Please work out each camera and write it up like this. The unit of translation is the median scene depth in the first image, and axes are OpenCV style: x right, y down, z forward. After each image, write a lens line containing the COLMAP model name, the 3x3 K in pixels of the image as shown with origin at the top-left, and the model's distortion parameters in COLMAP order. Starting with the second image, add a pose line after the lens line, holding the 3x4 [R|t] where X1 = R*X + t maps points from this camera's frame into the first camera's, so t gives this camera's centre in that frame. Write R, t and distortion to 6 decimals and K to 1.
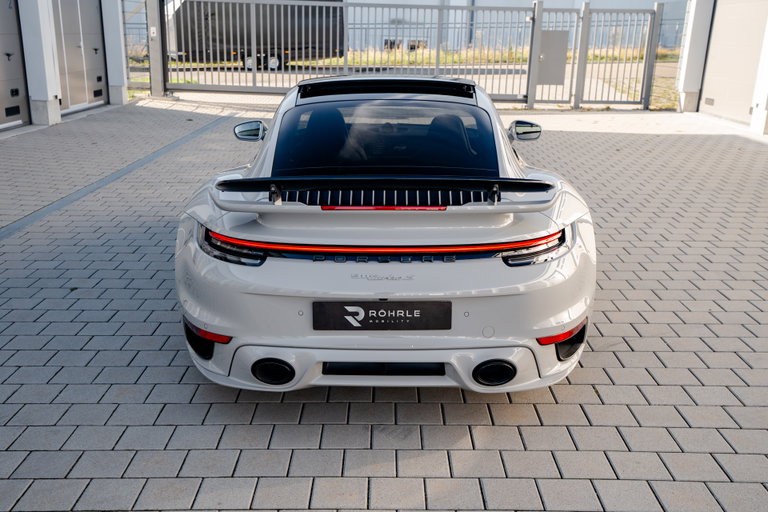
lens RADIAL K [[799.8, 0, 384.0], [0, 799.8, 256.0], [0, 0, 1]] dist [0.049820, 0.022420]
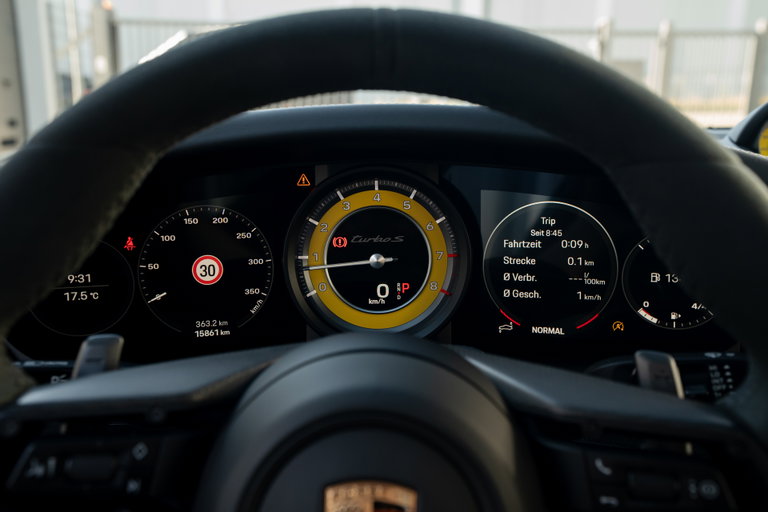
lens RADIAL K [[733.6, 0, 384.0], [0, 733.6, 256.0], [0, 0, 1]] dist [0.063087, 0.014027]
pose [[0.999953, -0.009558, 0.001714, -0.023821], [0.009652, 0.997666, -0.067593, -0.046394], [-0.001063, 0.067607, 0.997711, 0.302263]]
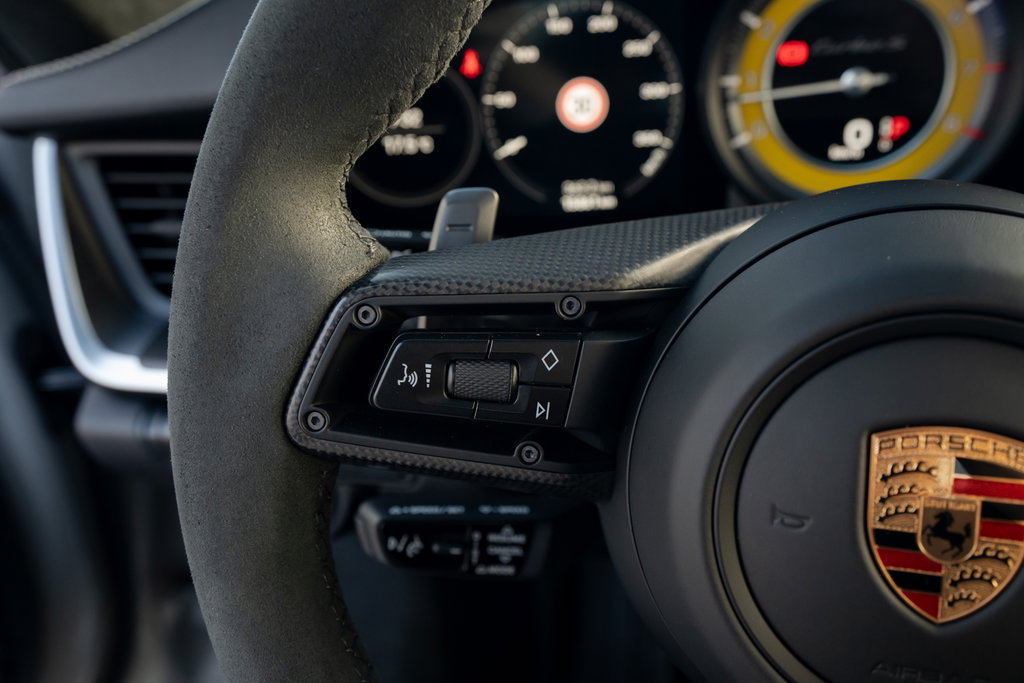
lens RADIAL K [[978.1, 0, 512.0], [0, 978.1, 341.5], [0, 0, 1]] dist [0.063087, 0.014027]
pose [[0.976493, 0.022681, -0.214351, -0.026895], [0.008599, 0.989558, 0.143879, -0.045493], [0.215376, -0.142340, 0.966102, 0.305475]]
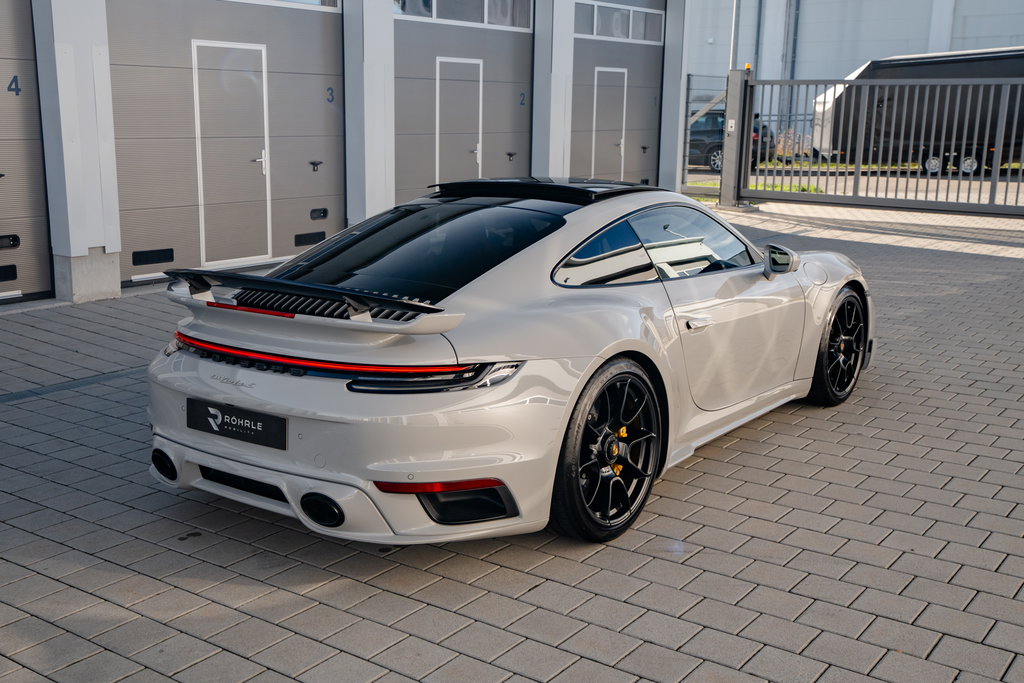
lens RADIAL K [[1078.6, 0, 509.4], [0, 1078.6, 407.0], [0, 0, 1]] dist [0.055829, 0.002829]
pose [[0.808639, 0.143213, -0.570608, 0.175068], [-0.153360, 0.987698, 0.030561, -0.005391], [0.567965, 0.062796, 0.820654, 0.029758]]
